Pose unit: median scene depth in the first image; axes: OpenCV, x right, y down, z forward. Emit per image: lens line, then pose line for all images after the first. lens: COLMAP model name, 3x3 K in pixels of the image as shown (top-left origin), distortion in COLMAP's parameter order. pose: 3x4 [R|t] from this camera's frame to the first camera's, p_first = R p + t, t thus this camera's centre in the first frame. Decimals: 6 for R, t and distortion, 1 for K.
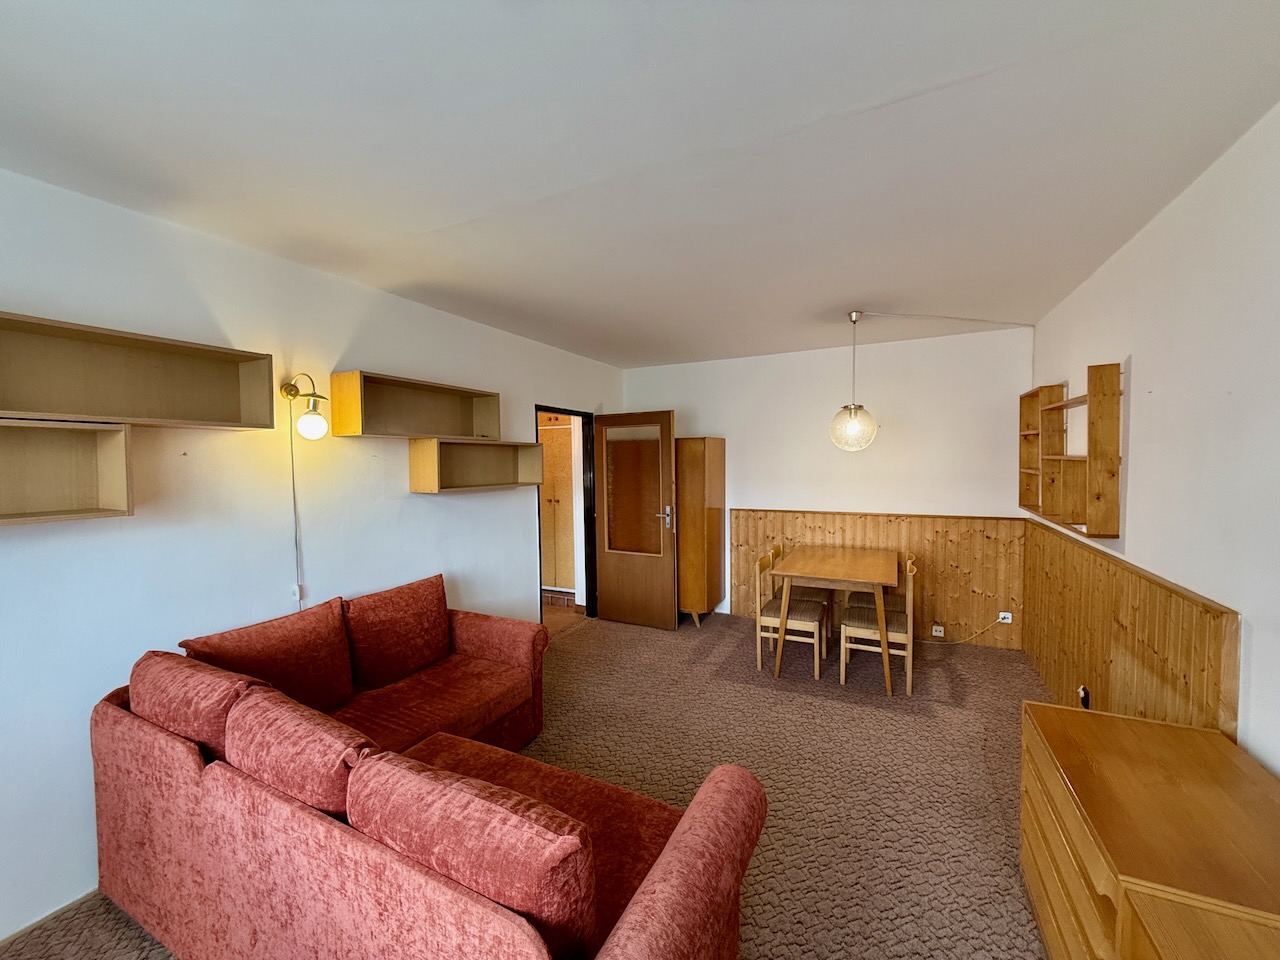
lens RADIAL K [[507.3, 0, 642.6], [0, 507.3, 476.3], [0, 0, 1]] dist [-0.005356, 0.001562]
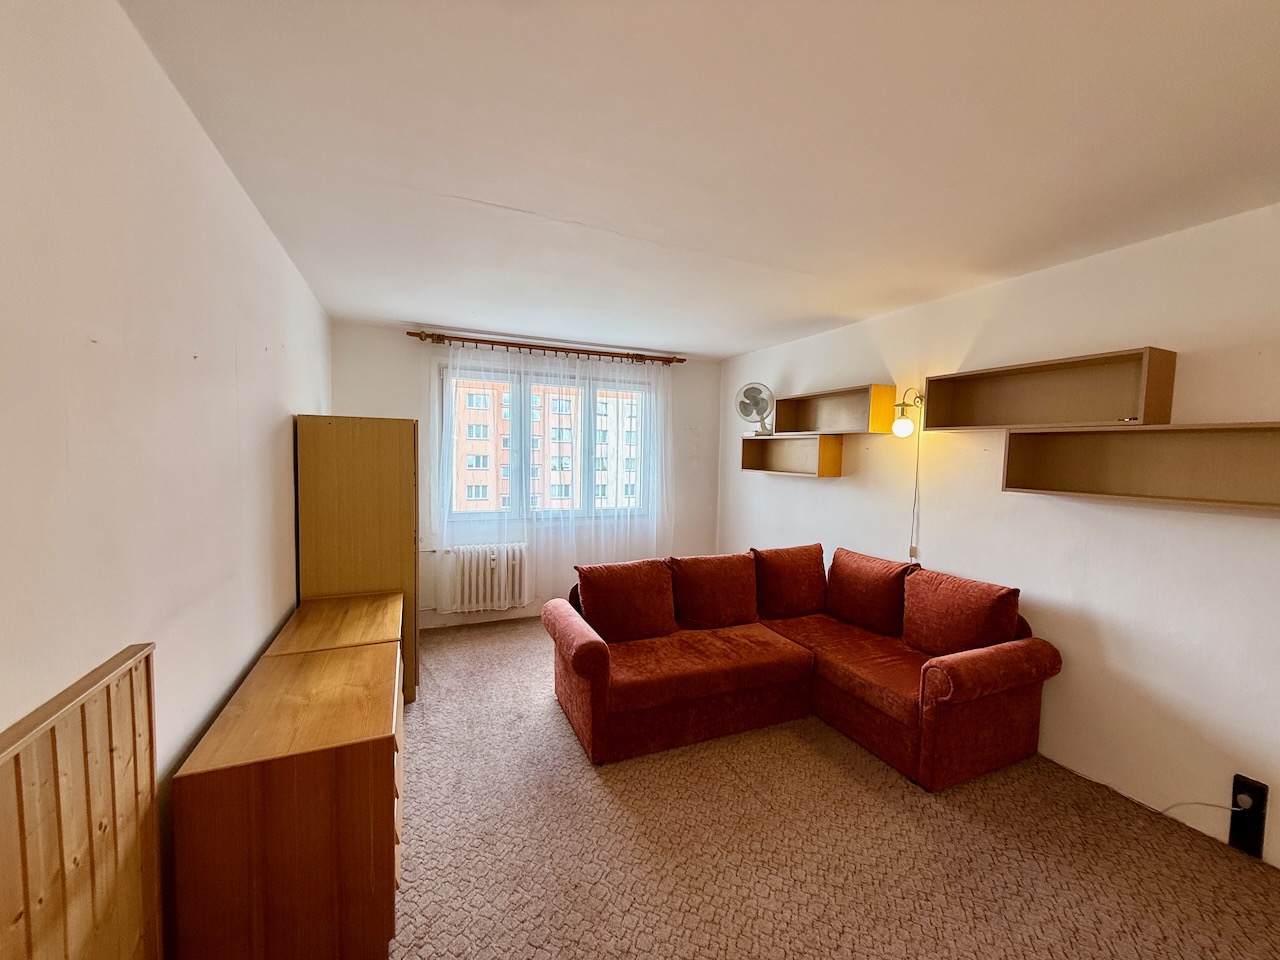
lens RADIAL K [[507.3, 0, 640.7], [0, 507.3, 482.3], [0, 0, 1]] dist [-0.005356, 0.001562]
pose [[-0.645424, 0.039612, -0.762796, 0.875840], [-0.041772, 0.995329, 0.087032, -0.046468], [0.762681, 0.088036, -0.640755, 1.426209]]
